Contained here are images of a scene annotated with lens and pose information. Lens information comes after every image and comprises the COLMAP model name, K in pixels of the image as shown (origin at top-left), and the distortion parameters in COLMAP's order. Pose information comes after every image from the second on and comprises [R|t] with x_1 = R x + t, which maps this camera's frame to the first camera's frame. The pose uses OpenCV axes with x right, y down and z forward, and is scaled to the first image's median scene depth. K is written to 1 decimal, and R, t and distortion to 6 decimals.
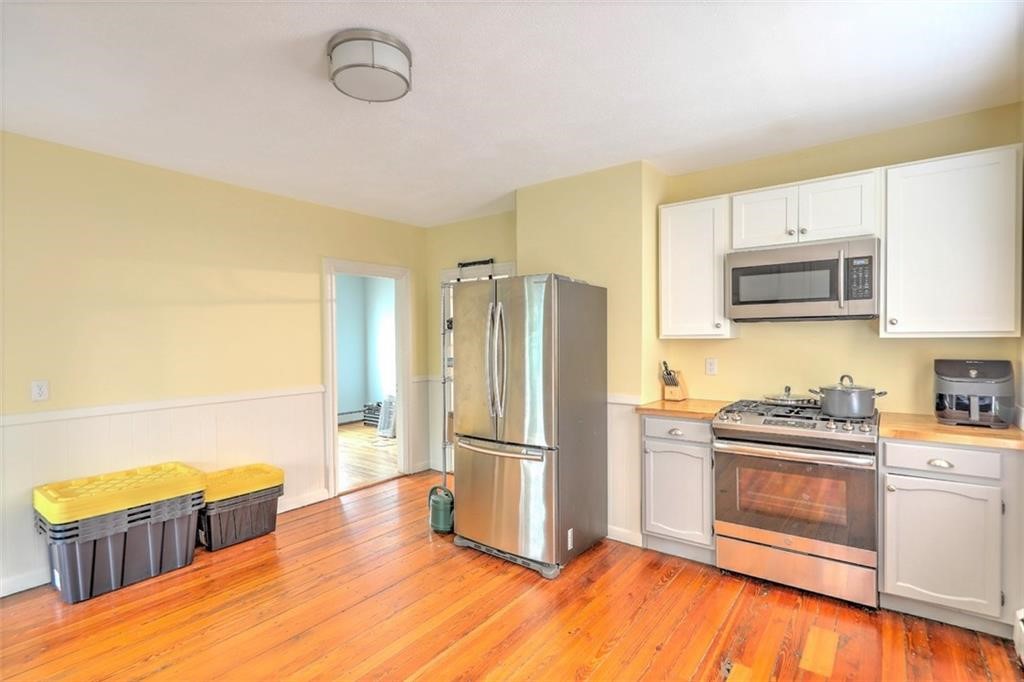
lens RADIAL K [[497.4, 0, 511.7], [0, 497.4, 345.6], [0, 0, 1]] dist [0.004050, 0.000511]
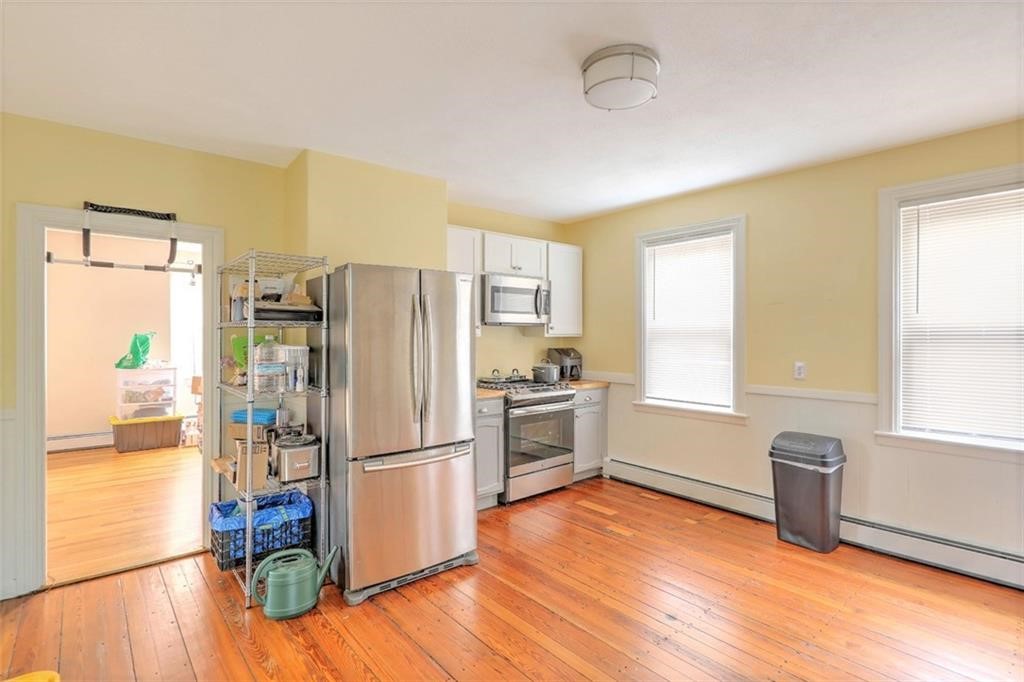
lens RADIAL K [[497.4, 0, 505.3], [0, 497.4, 339.7], [0, 0, 1]] dist [0.004050, 0.000511]
pose [[0.221797, 0.001163, 0.975092, -0.937203], [0.015357, 0.999871, -0.004686, 0.000917], [-0.974972, 0.016014, 0.221751, 0.695943]]
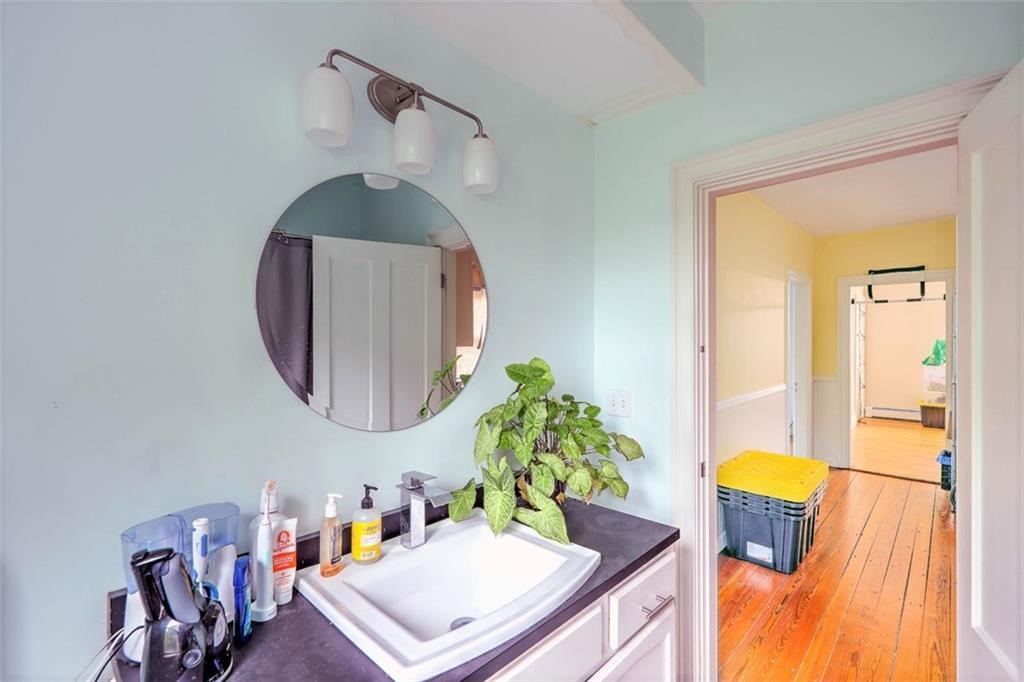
lens RADIAL K [[453.5, 0, 509.9], [0, 453.5, 342.9], [0, 0, 1]] dist [0.017455, 0.000311]
pose [[0.992292, 0.007821, -0.123678, -1.261934], [-0.009189, 0.999903, -0.010496, 0.009384], [0.123583, 0.011551, 0.992267, -0.108328]]
